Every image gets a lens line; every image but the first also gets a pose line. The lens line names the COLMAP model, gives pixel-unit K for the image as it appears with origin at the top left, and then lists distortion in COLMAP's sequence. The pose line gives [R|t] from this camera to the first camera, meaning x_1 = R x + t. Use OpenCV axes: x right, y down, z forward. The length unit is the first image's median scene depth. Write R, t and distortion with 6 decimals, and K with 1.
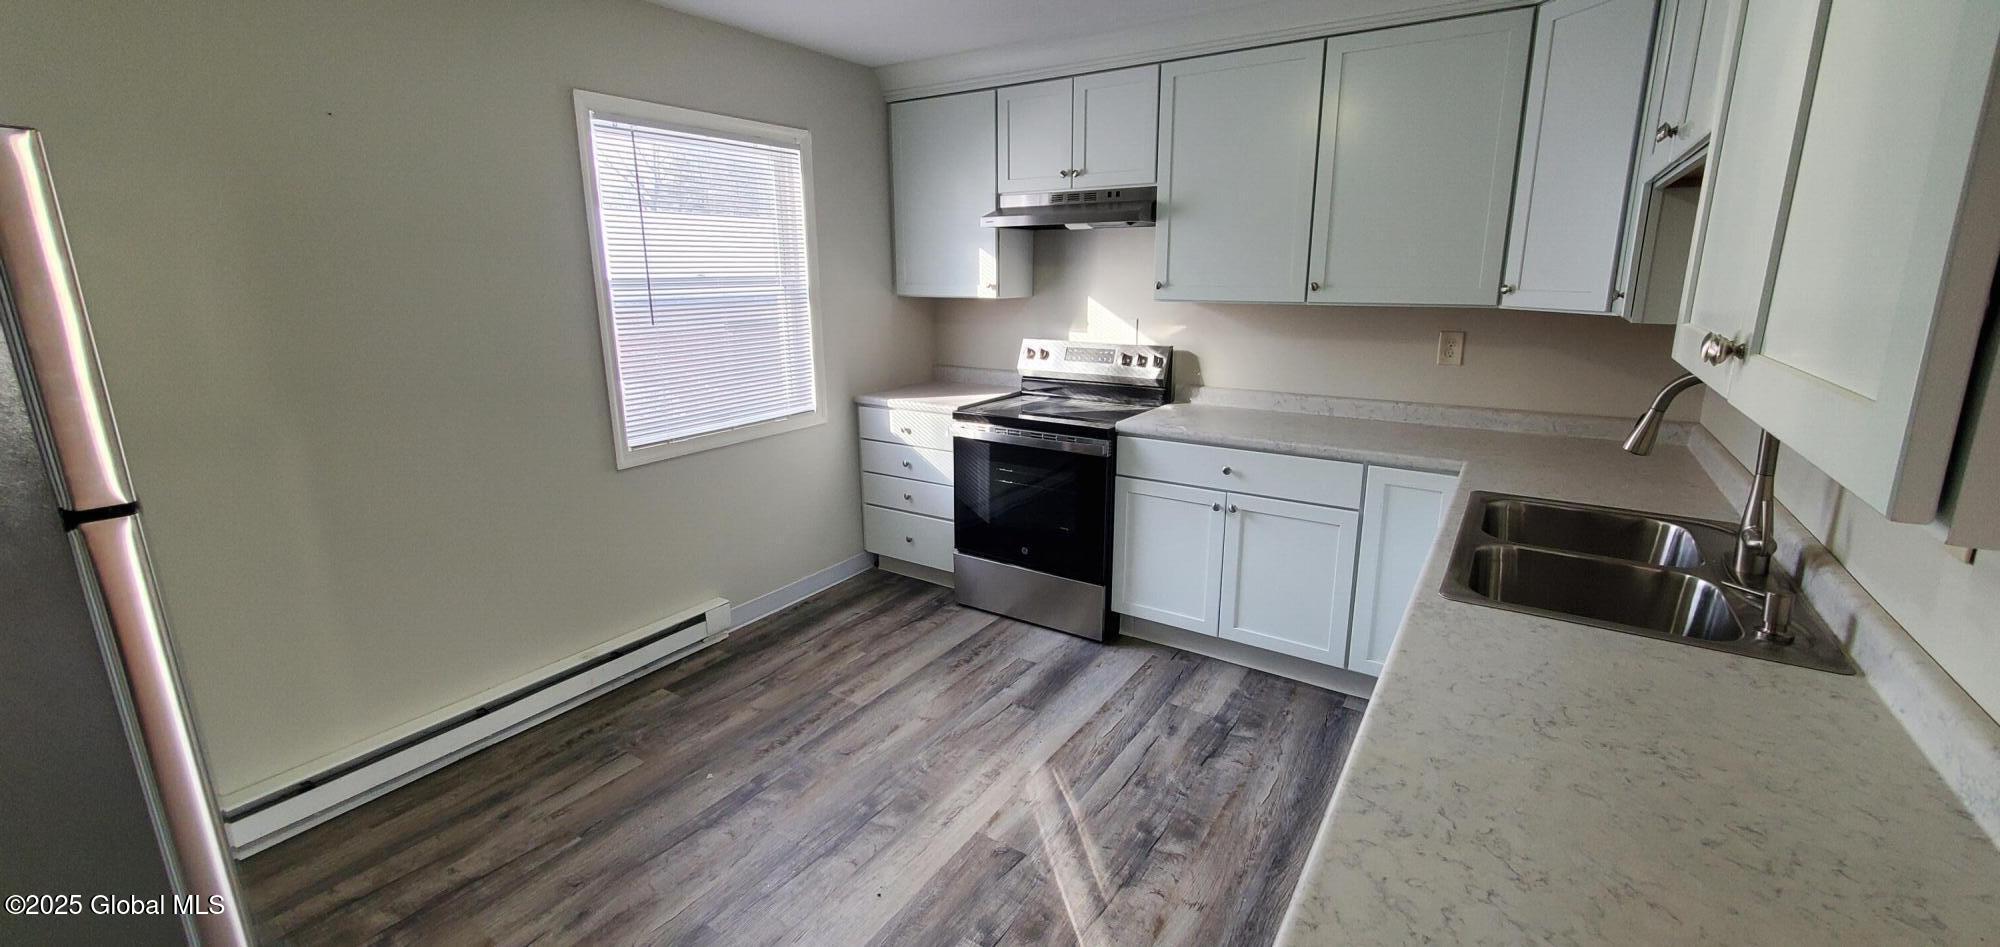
lens RADIAL K [[796.9, 0, 1005.6], [0, 796.9, 447.2], [0, 0, 1]] dist [-0.000441, -0.000085]
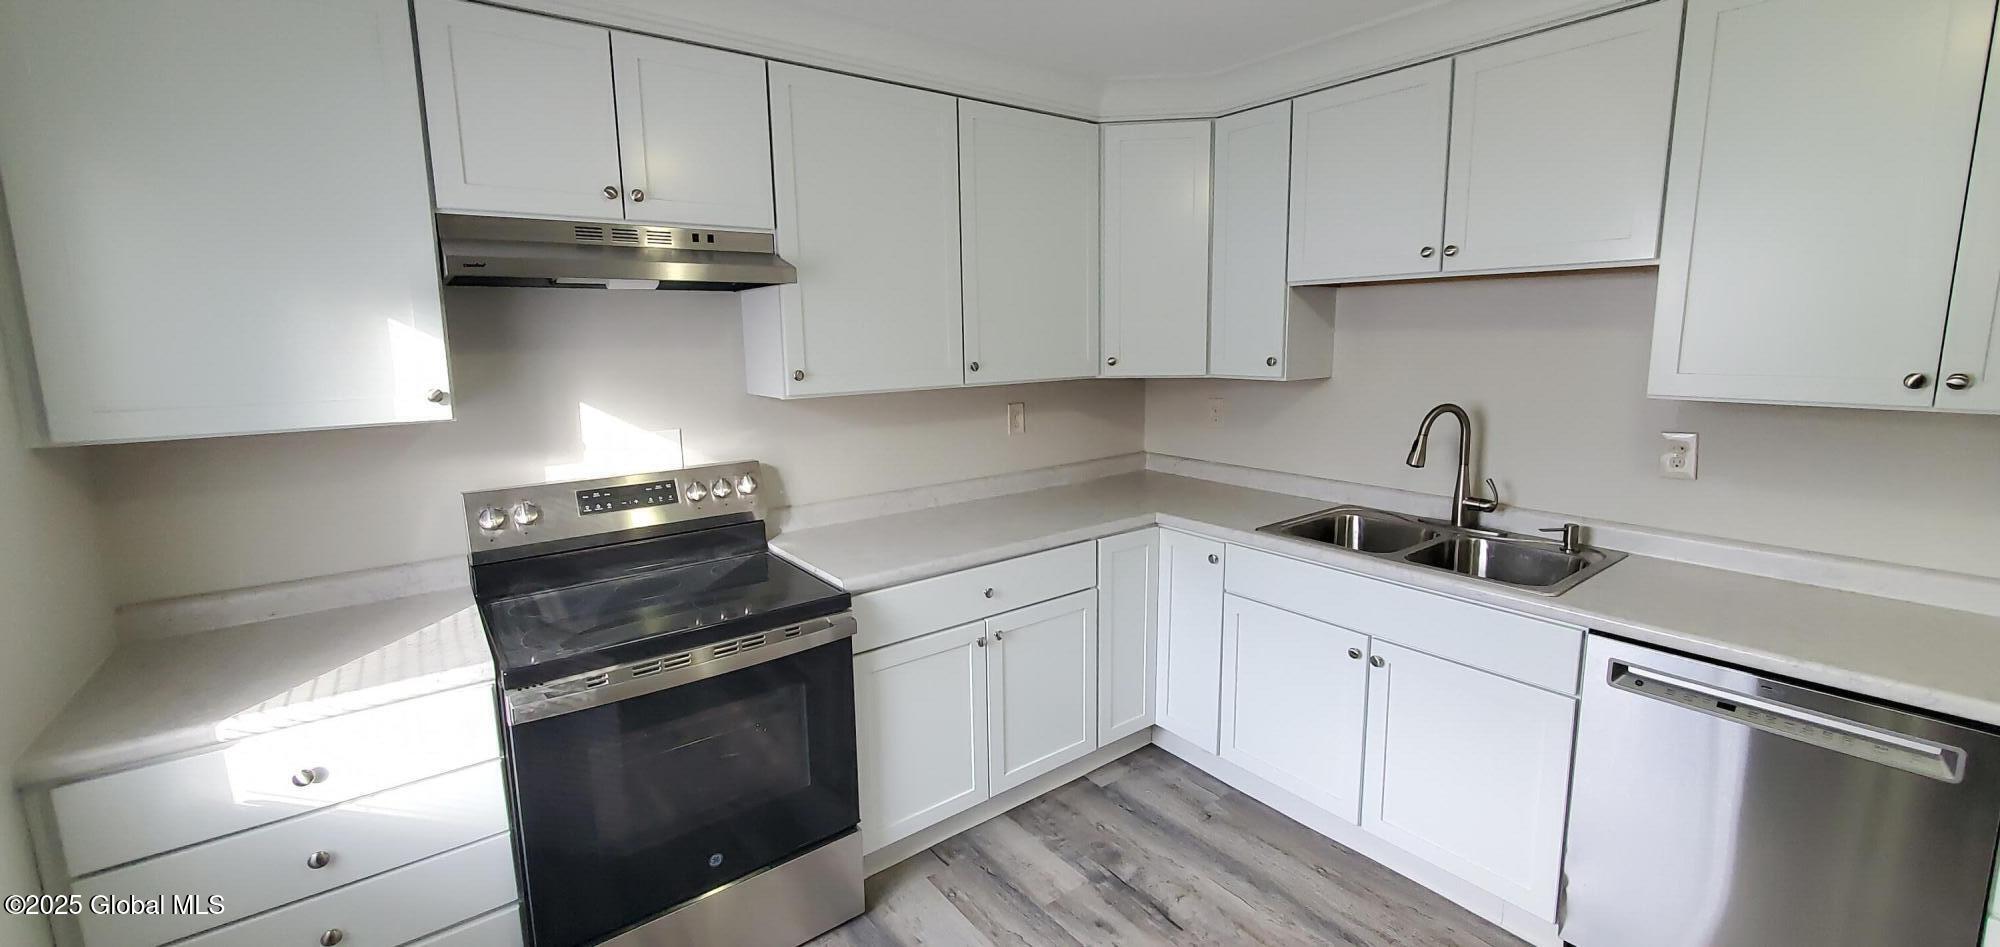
lens RADIAL K [[796.9, 0, 1005.6], [0, 796.9, 447.2], [0, 0, 1]] dist [-0.000441, -0.000085]
pose [[0.325178, -0.134552, 0.936031, -0.442921], [0.222415, 0.972941, 0.062591, -0.156841], [-0.919125, 0.187834, 0.346306, 0.653163]]
